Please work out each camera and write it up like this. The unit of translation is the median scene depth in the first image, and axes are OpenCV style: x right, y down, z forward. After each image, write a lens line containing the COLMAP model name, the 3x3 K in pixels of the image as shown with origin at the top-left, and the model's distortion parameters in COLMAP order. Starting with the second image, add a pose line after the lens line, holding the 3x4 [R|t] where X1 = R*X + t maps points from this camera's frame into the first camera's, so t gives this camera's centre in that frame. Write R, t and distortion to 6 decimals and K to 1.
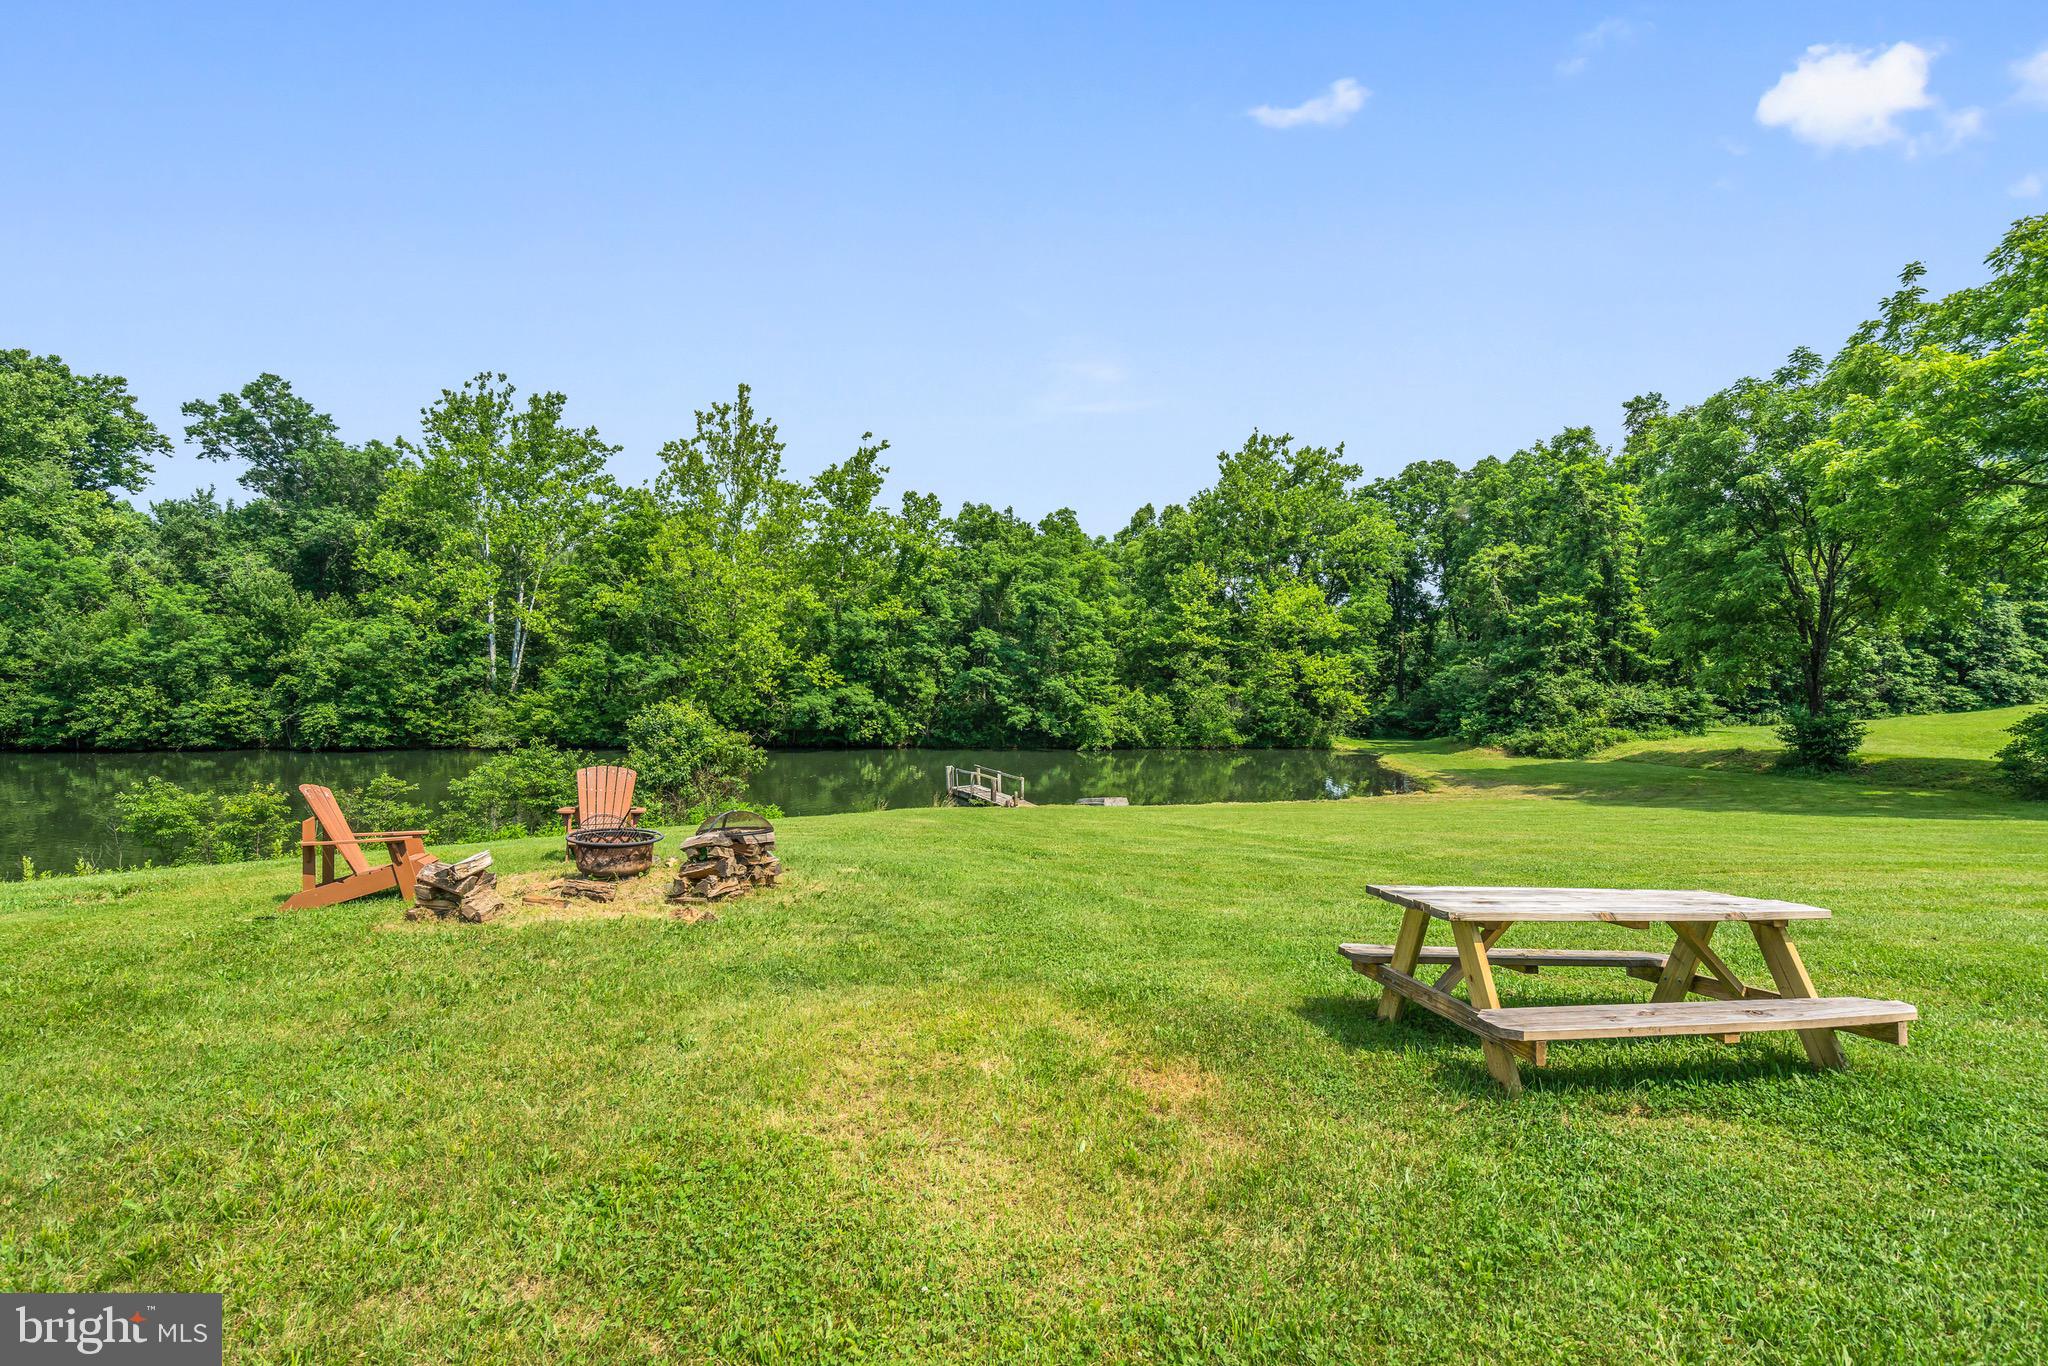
lens RADIAL K [[1039.9, 0, 1023.7], [0, 1039.9, 699.6], [0, 0, 1]] dist [-0.011560, -0.000117]
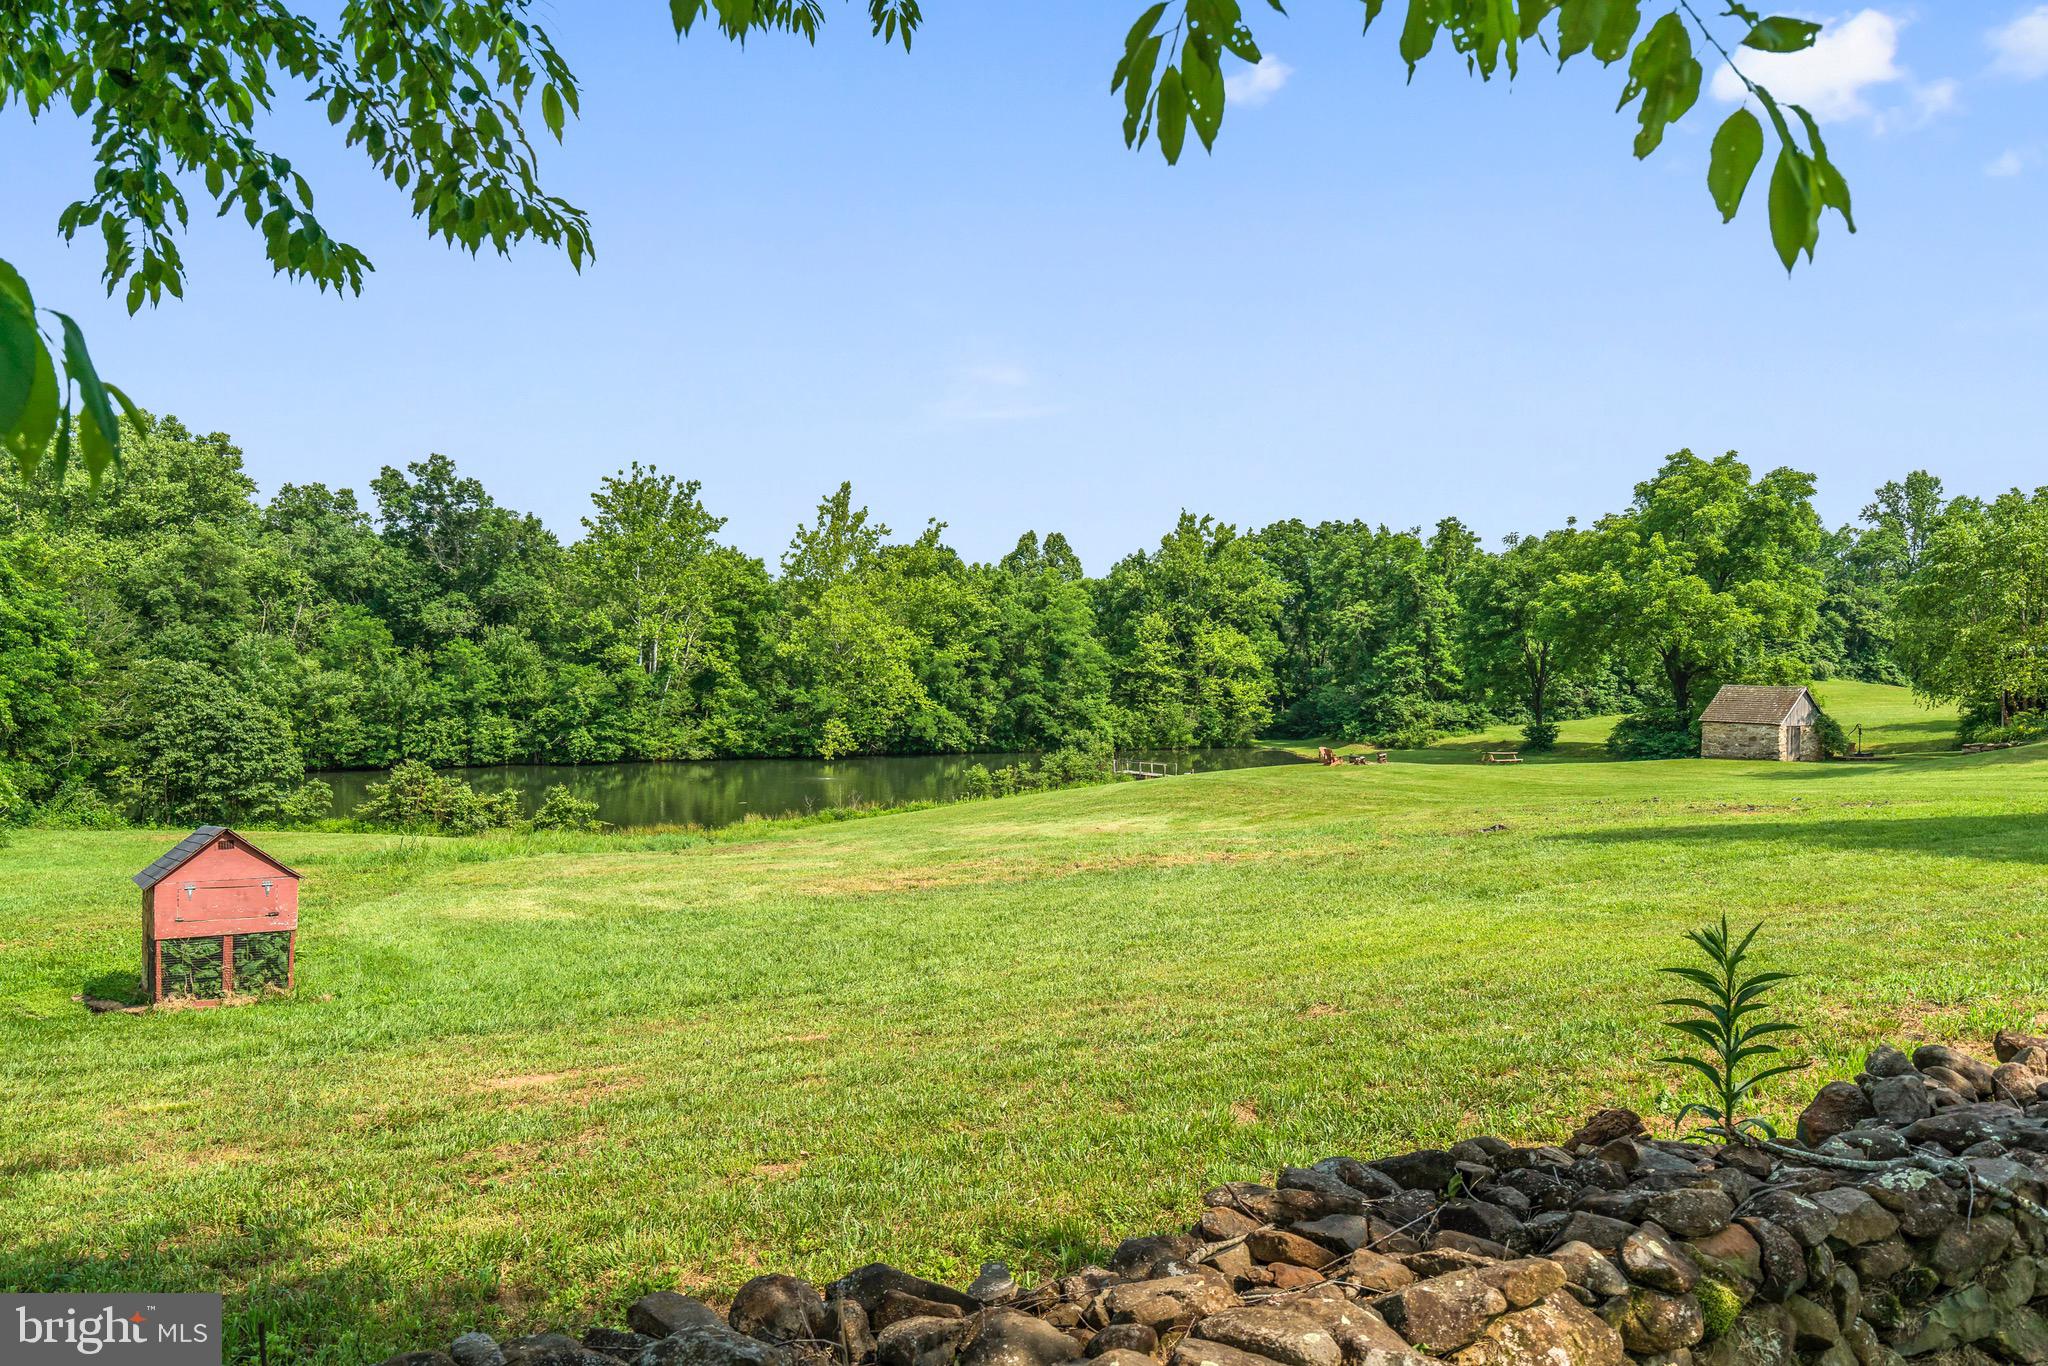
lens RADIAL K [[1439.8, 0, 1022.8], [0, 1439.8, 686.6], [0, 0, 1]] dist [-0.026015, 0.004539]
pose [[0.958326, -0.010432, 0.285487, -0.589244], [0.011477, 0.999932, -0.001989, -0.036589], [-0.285447, 0.005183, 0.958381, -0.828475]]
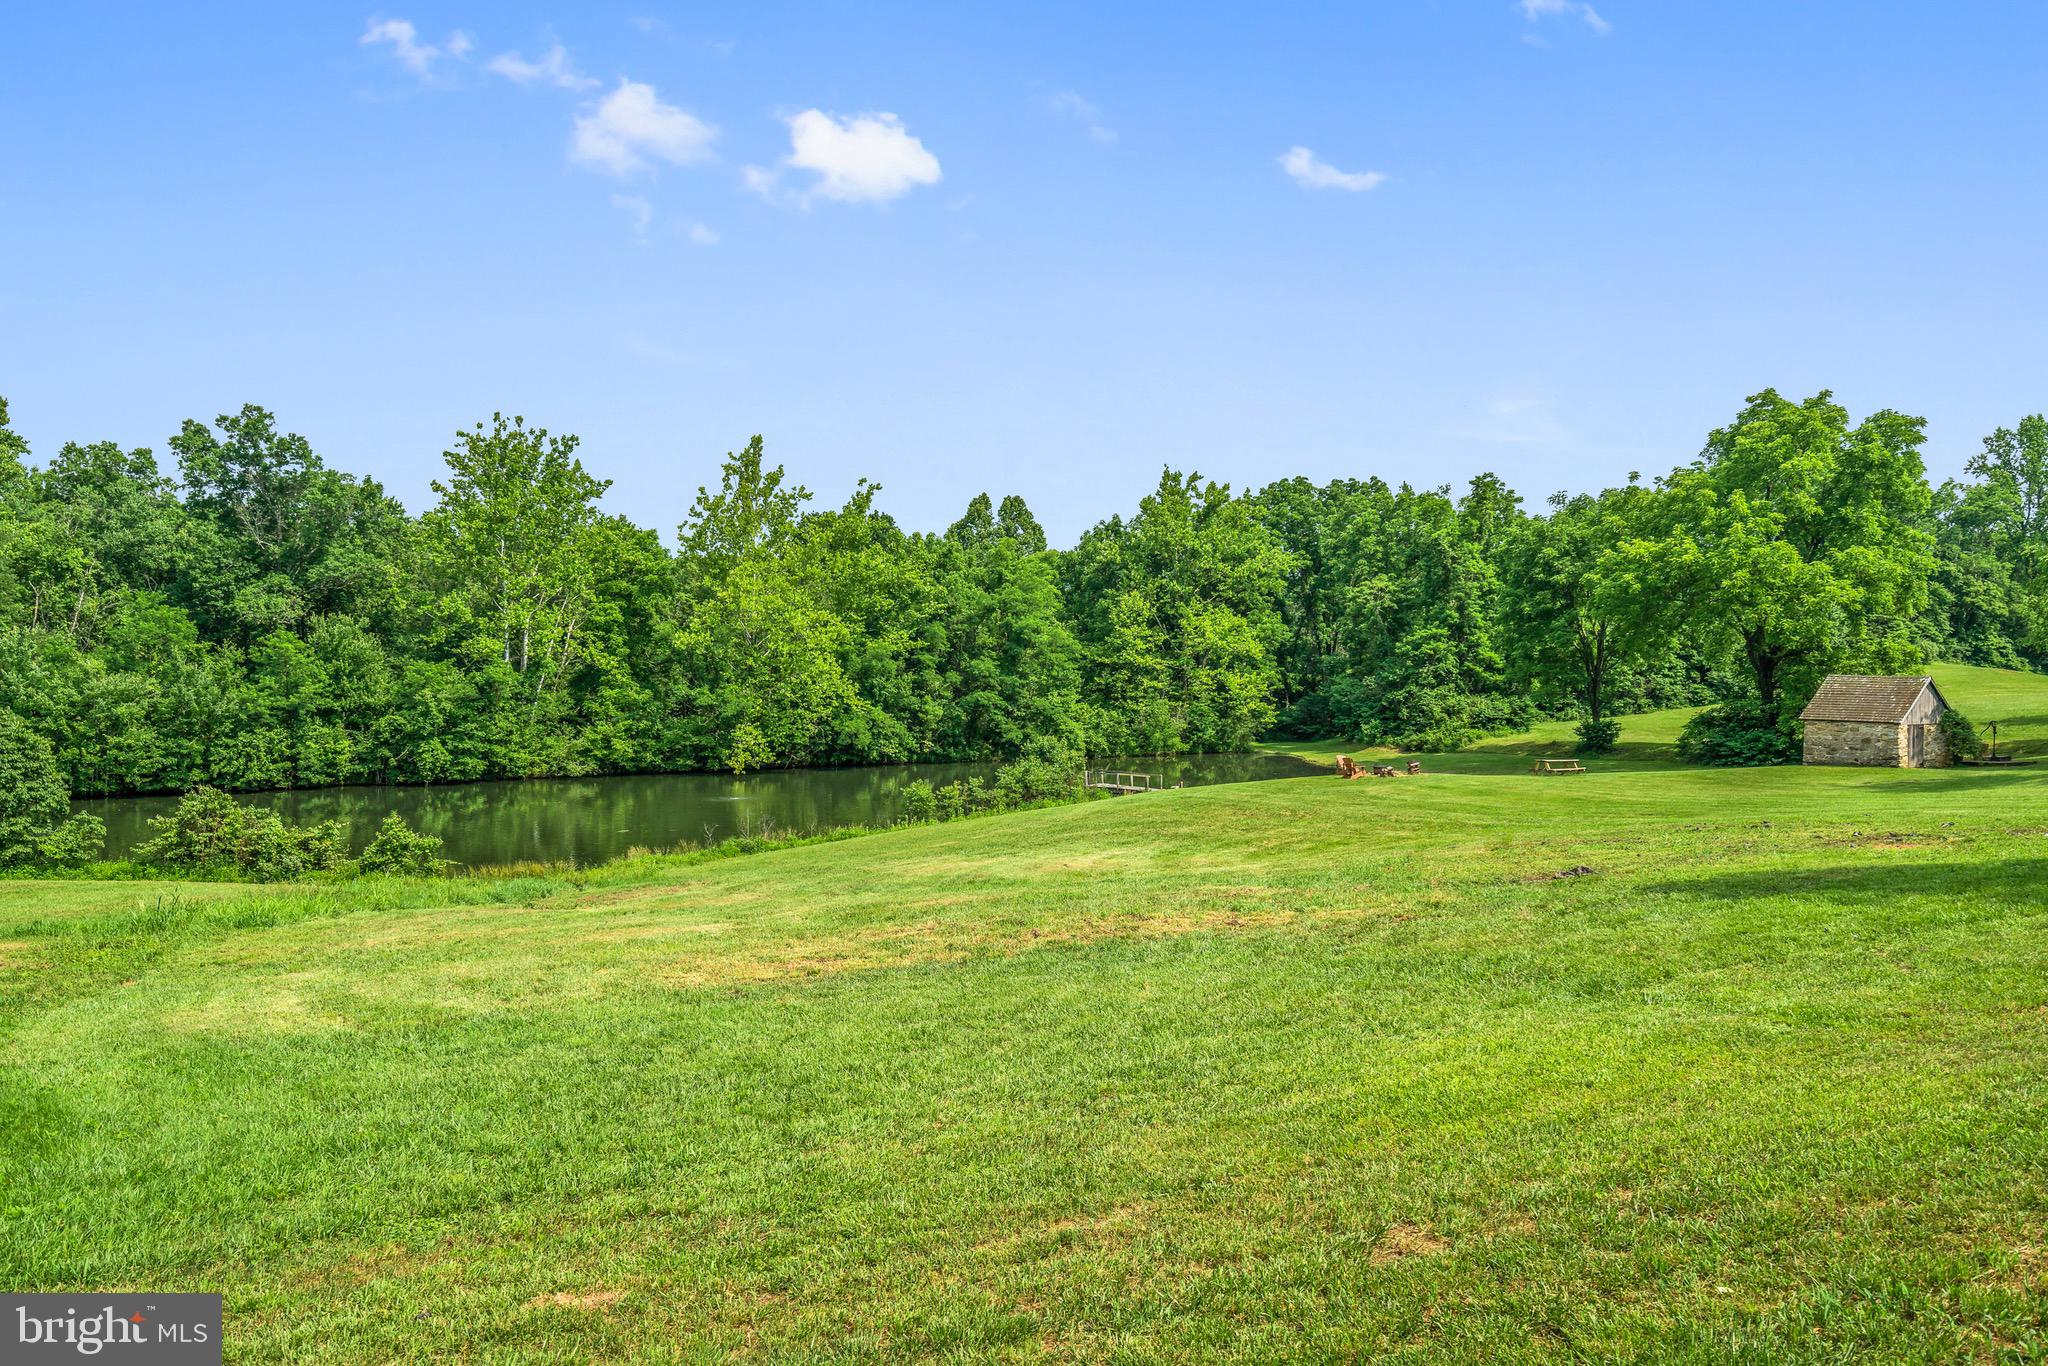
lens RADIAL K [[1702.8, 0, 1025.0], [0, 1702.8, 690.1], [0, 0, 1]] dist [-0.028358, 0.013126]
pose [[0.949960, -0.022555, 0.311557, -0.572805], [0.021992, 0.999744, 0.005320, -0.040590], [-0.311597, 0.001798, 0.950213, -0.786609]]
